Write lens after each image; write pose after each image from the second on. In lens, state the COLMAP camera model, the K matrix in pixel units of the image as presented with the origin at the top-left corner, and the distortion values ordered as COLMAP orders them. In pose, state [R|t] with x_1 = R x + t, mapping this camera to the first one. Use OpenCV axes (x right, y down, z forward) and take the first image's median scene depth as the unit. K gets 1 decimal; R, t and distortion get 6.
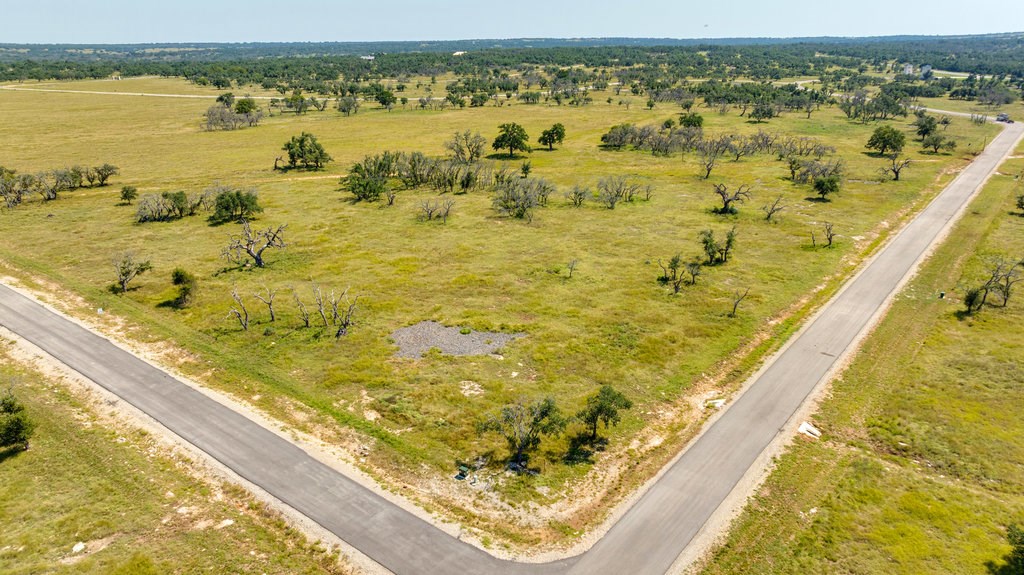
lens RADIAL K [[714.6, 0, 512.0], [0, 714.6, 287.5], [0, 0, 1]] dist [-0.034809, 0.064579]
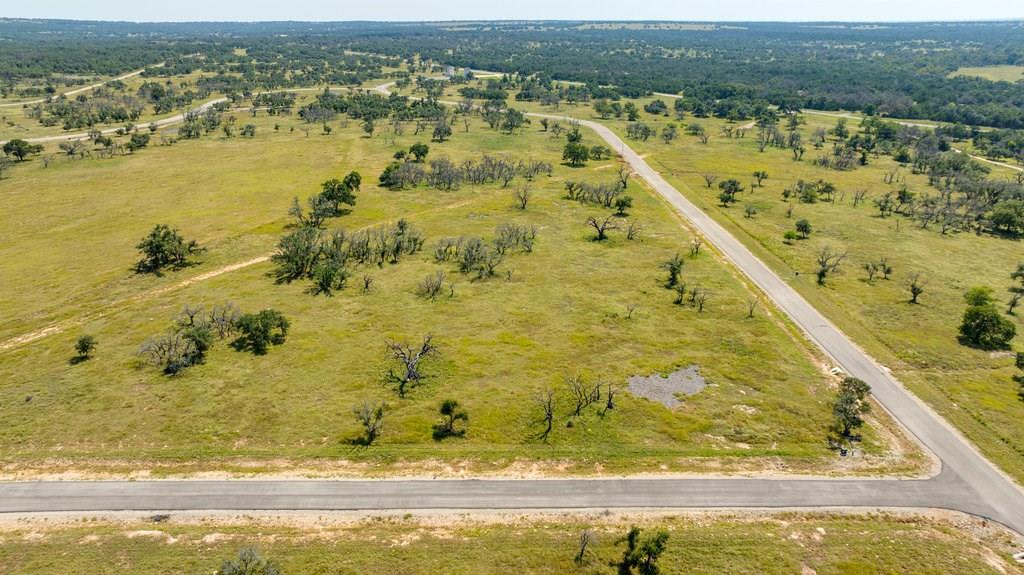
lens RADIAL K [[714.6, 0, 512.0], [0, 714.6, 287.5], [0, 0, 1]] dist [-0.034809, 0.064579]
pose [[0.768250, -0.217353, 0.602122, -1.231505], [0.202612, 0.974798, 0.093367, -0.331727], [-0.607240, 0.050268, 0.792926, 0.104632]]
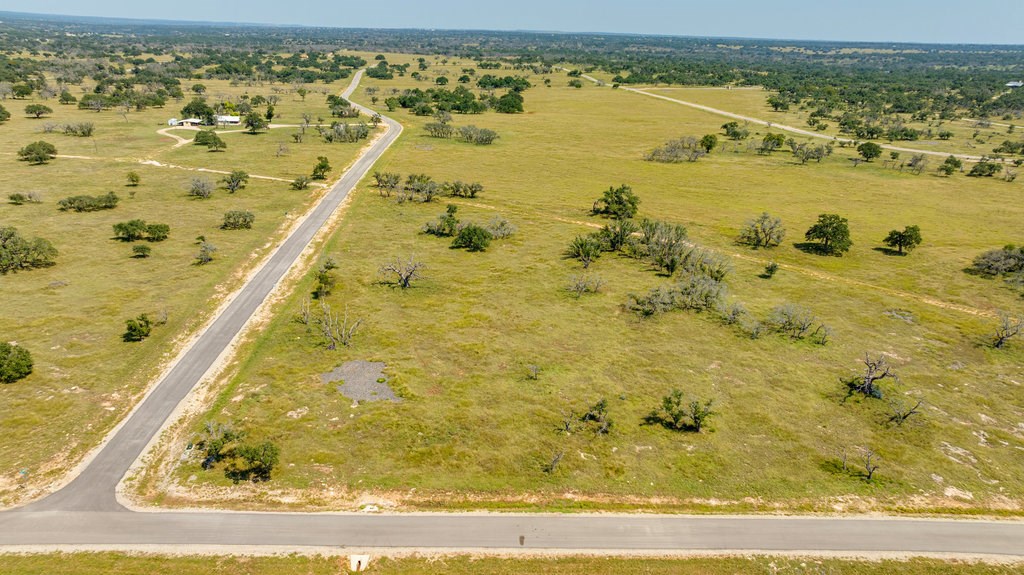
lens RADIAL K [[714.6, 0, 512.0], [0, 714.6, 287.5], [0, 0, 1]] dist [-0.034809, 0.064579]
pose [[0.628849, 0.290463, -0.721235, 1.131252], [-0.287431, 0.948735, 0.131471, -0.393967], [0.722448, 0.124630, 0.680100, 0.298763]]
